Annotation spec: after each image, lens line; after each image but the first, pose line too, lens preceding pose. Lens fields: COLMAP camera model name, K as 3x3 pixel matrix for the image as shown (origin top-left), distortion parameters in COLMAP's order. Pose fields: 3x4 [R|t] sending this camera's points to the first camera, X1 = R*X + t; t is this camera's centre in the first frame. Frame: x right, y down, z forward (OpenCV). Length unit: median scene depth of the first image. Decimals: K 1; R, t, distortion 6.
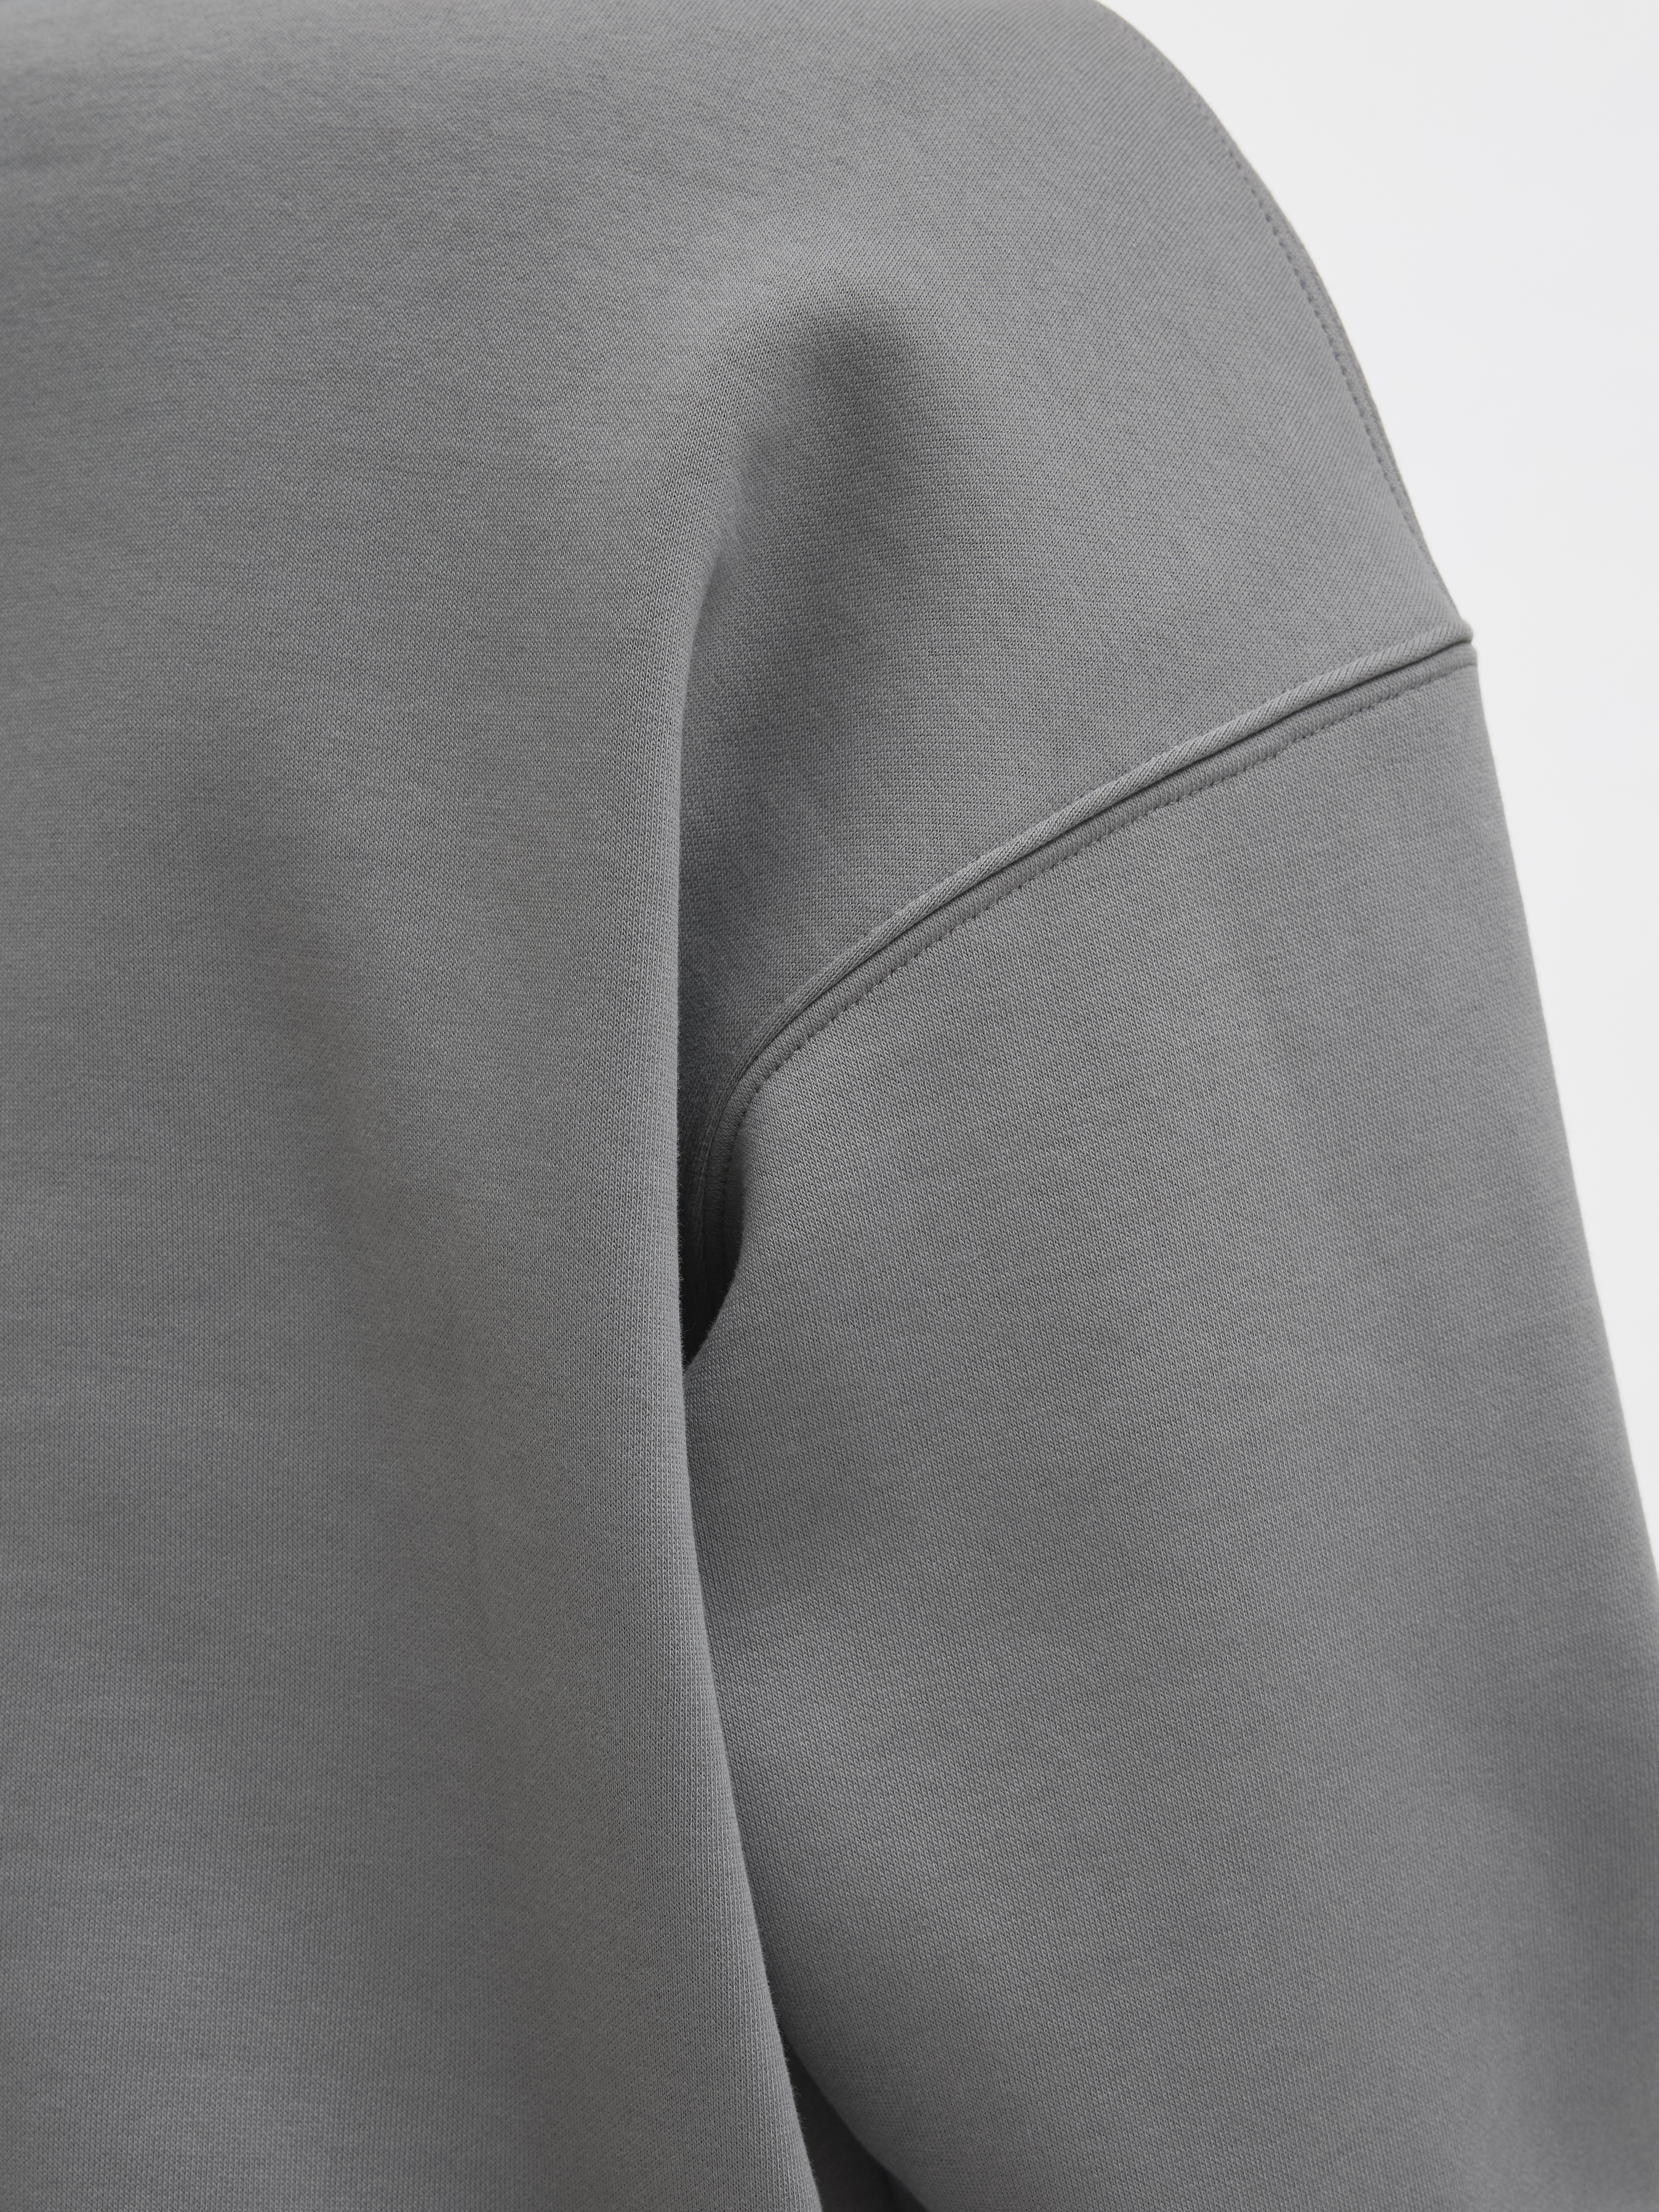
lens RADIAL K [[4116.8, 0, 829.6], [0, 4116.8, 1103.9], [0, 0, 1]] dist [0.043216, 0.000000]
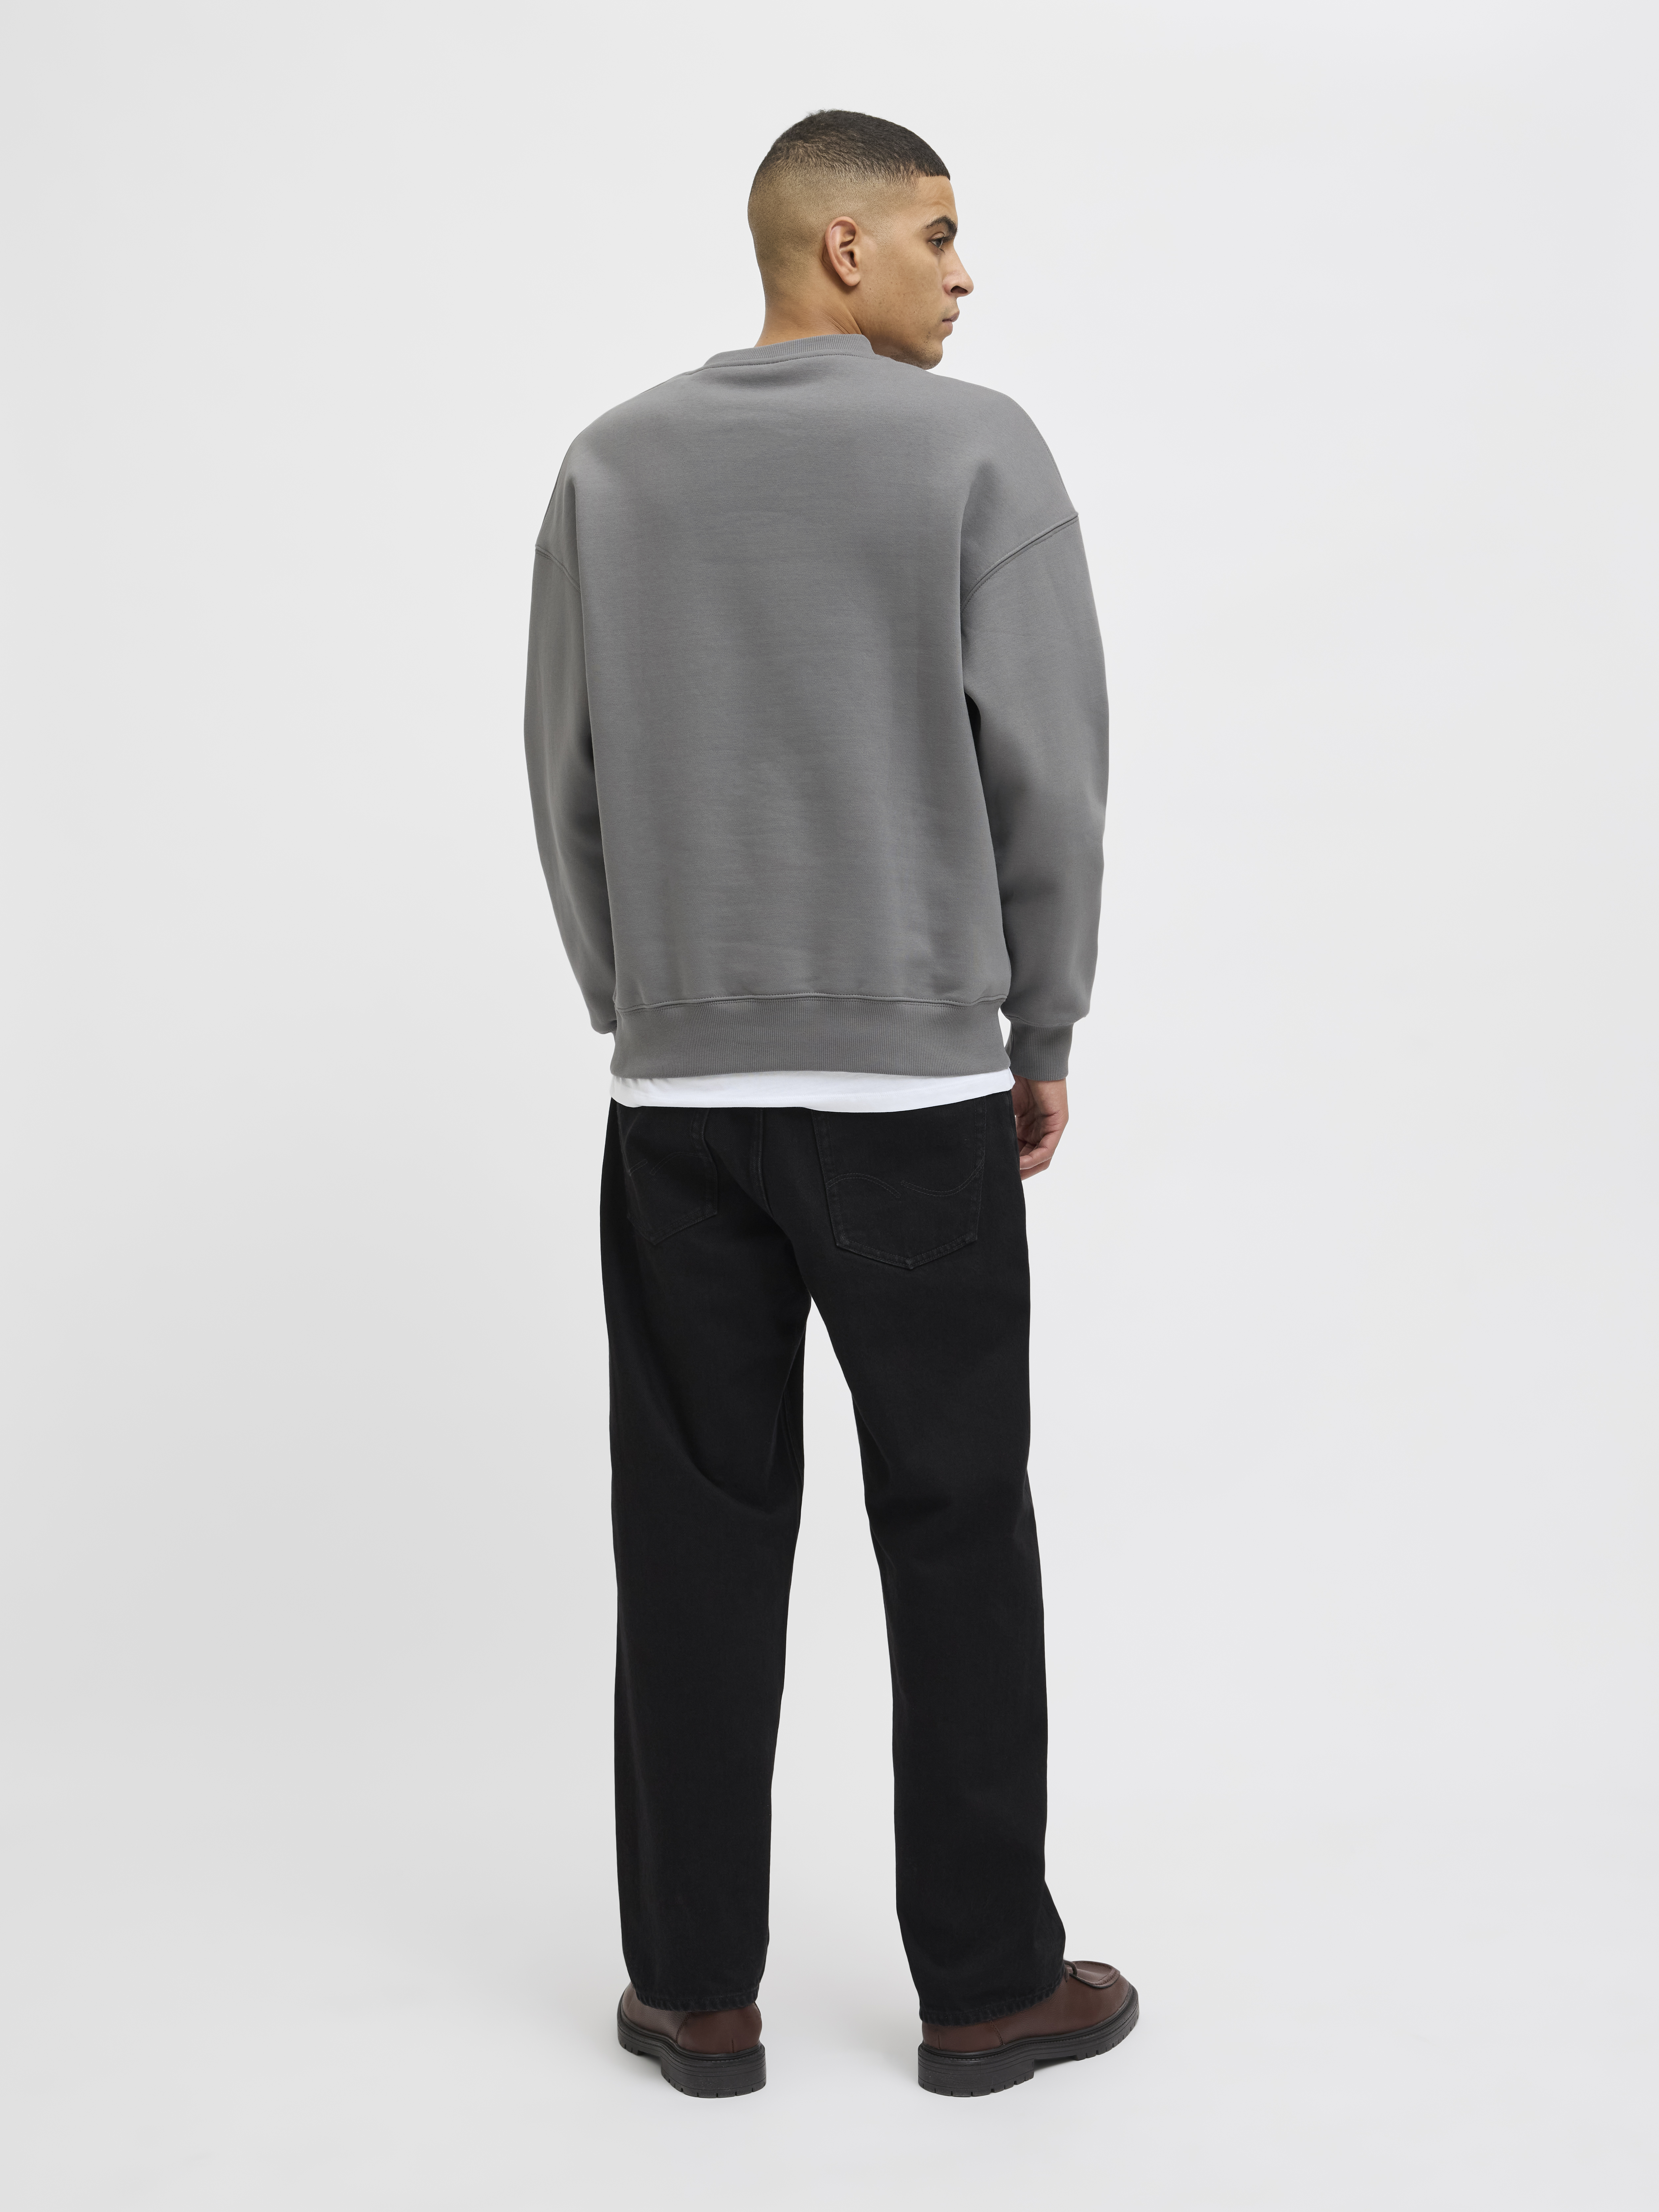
lens RADIAL K [[4117.1, 0, 829.0], [0, 4117.1, 1106.2], [0, 0, 1]] dist [0.043216, 0.000000]
pose [[0.976018, -0.036053, 0.214682, -1.462967], [0.026674, 0.998566, 0.046425, 0.435962], [-0.216048, -0.039585, 0.975580, -4.587252]]
